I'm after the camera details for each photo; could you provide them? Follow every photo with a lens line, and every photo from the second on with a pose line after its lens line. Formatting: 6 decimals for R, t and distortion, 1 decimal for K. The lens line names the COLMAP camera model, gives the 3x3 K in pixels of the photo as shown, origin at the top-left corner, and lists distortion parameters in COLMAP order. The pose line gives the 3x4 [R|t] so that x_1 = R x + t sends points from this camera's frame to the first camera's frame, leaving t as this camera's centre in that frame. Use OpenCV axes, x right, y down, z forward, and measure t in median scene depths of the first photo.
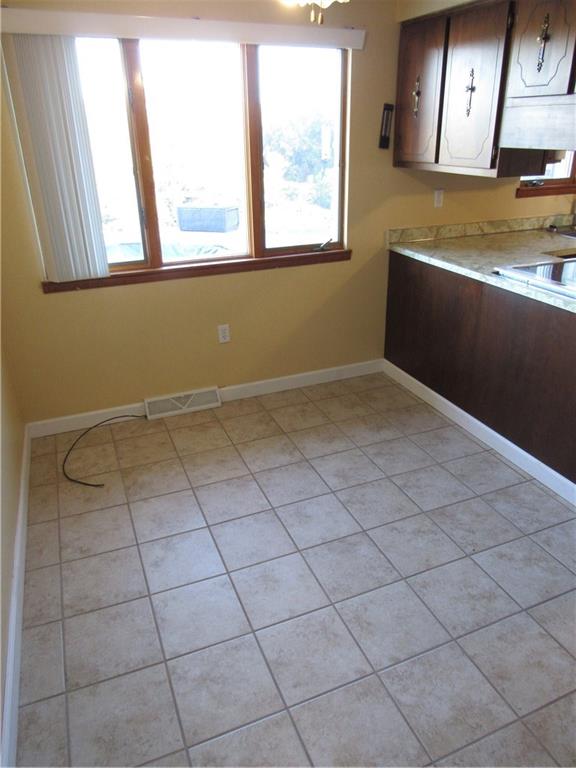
lens RADIAL K [[551.4, 0, 286.4], [0, 551.4, 383.5], [0, 0, 1]] dist [-0.016242, -0.008527]
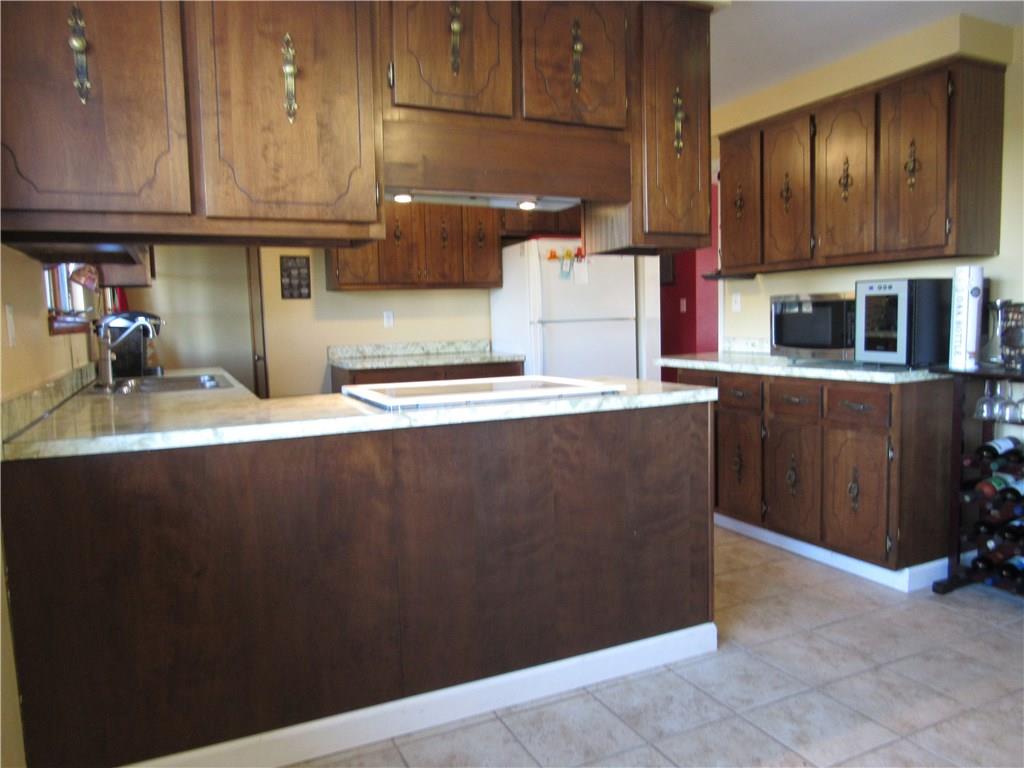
lens RADIAL K [[735.2, 0, 514.6], [0, 735.2, 380.5], [0, 0, 1]] dist [-0.016242, -0.008527]
pose [[-0.051325, -0.069540, 0.996258, -0.272678], [0.444424, 0.891761, 0.085141, -0.188932], [-0.894345, 0.447131, -0.014864, 0.714647]]
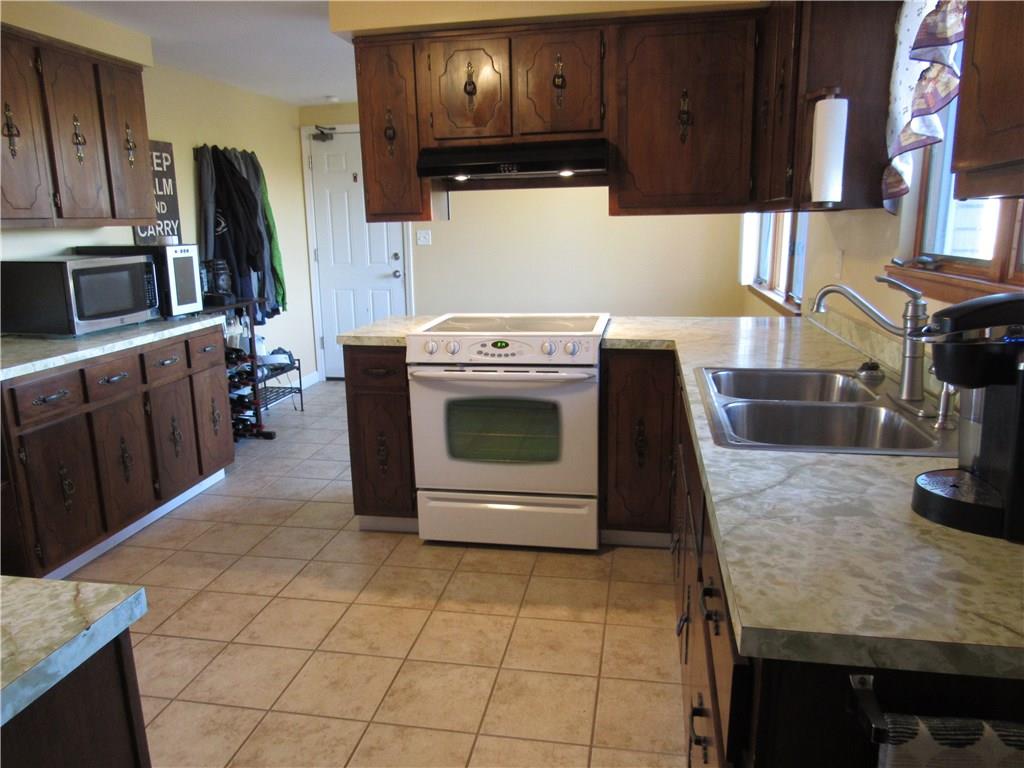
lens RADIAL K [[735.2, 0, 508.8], [0, 735.2, 382.7], [0, 0, 1]] dist [-0.016242, -0.008527]
pose [[-0.539329, 0.209987, -0.815494, 1.181952], [-0.326142, 0.840743, 0.432183, -0.462657], [0.776374, 0.499055, -0.384951, 1.117902]]
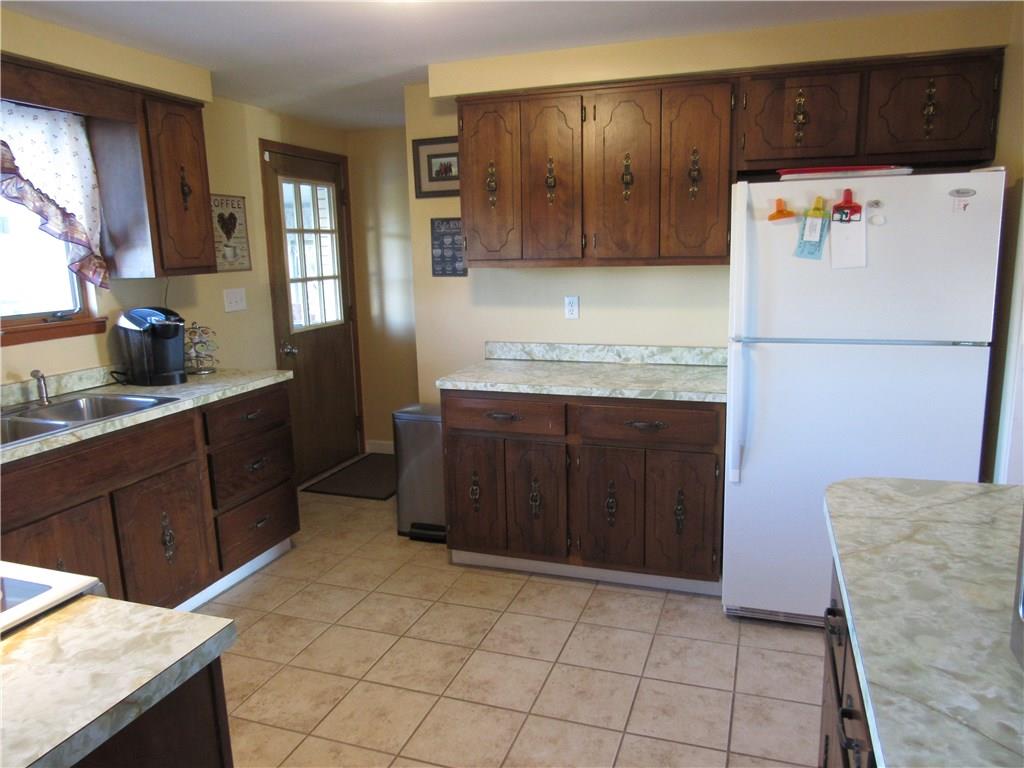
lens RADIAL K [[735.2, 0, 516.6], [0, 735.2, 381.8], [0, 0, 1]] dist [-0.016242, -0.008527]
pose [[0.655548, -0.133881, 0.743191, 0.435771], [0.327315, 0.937281, -0.119870, -0.092683], [-0.680530, 0.321838, 0.658254, 0.277021]]
